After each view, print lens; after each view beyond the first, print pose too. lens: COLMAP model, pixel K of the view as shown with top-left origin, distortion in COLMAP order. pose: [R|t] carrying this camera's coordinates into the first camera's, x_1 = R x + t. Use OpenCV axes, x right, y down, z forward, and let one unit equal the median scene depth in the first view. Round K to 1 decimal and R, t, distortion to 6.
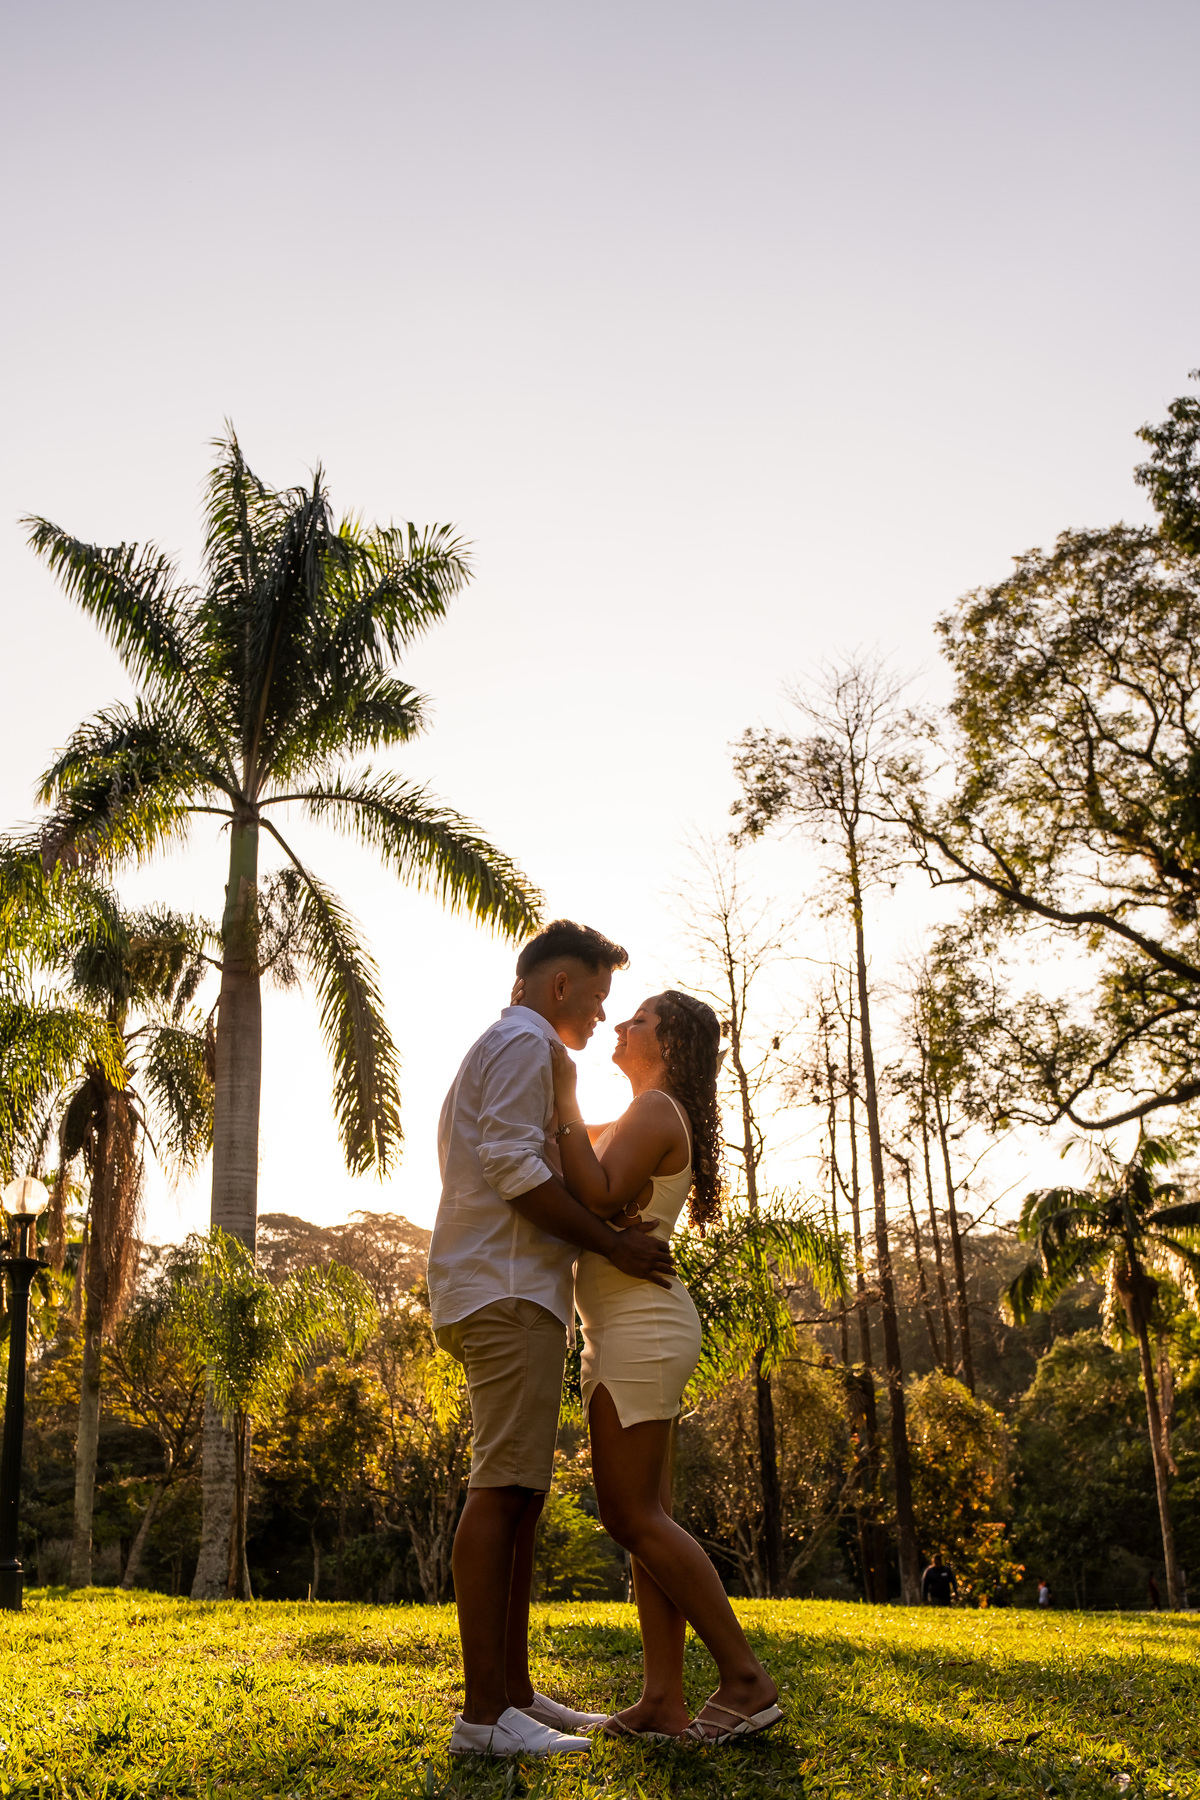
lens RADIAL K [[2291.5, 0, 601.4], [0, 2291.5, 900.9], [0, 0, 1]] dist [0.057042, 0.000000]
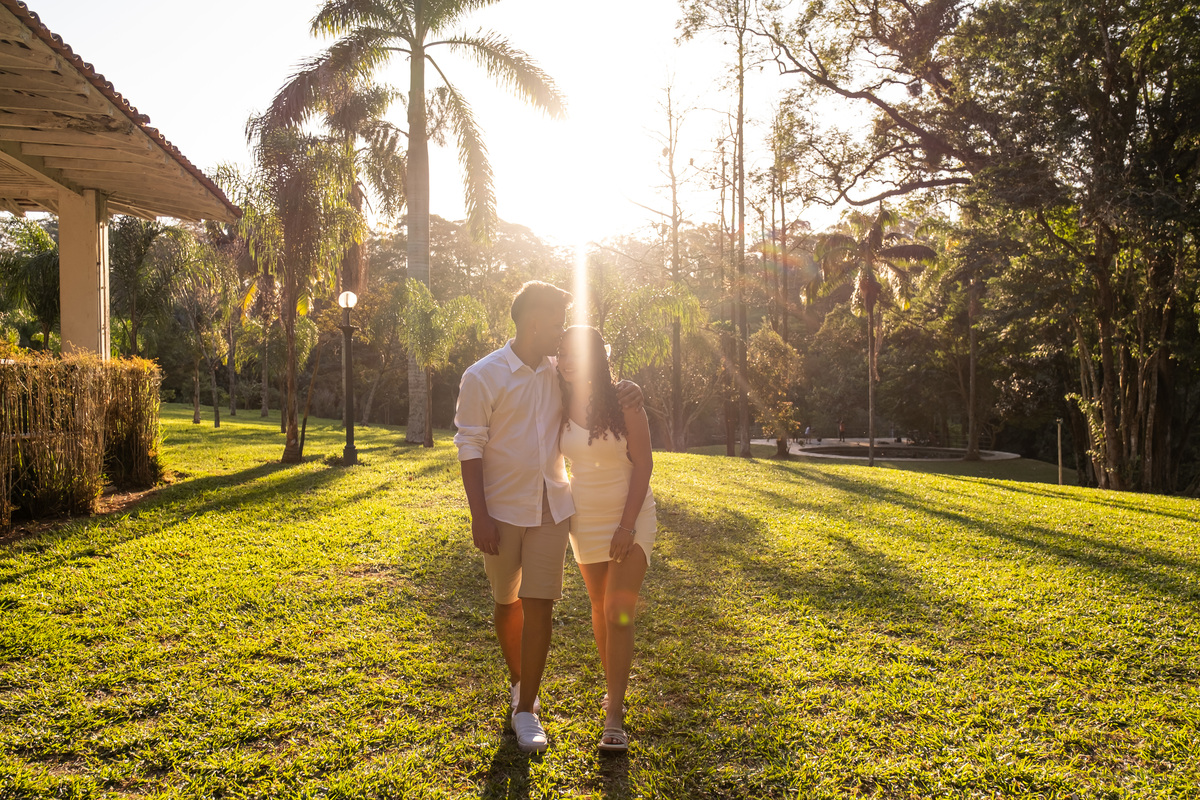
lens RADIAL K [[1527.7, 0, 599.1], [0, 1527.7, 401.0], [0, 0, 1]] dist [0.057042, 0.000000]
pose [[0.999607, 0.025216, -0.012260, 0.018931], [-0.020251, 0.951728, 0.306273, -0.134482], [0.019391, -0.305904, 0.951865, -0.276853]]
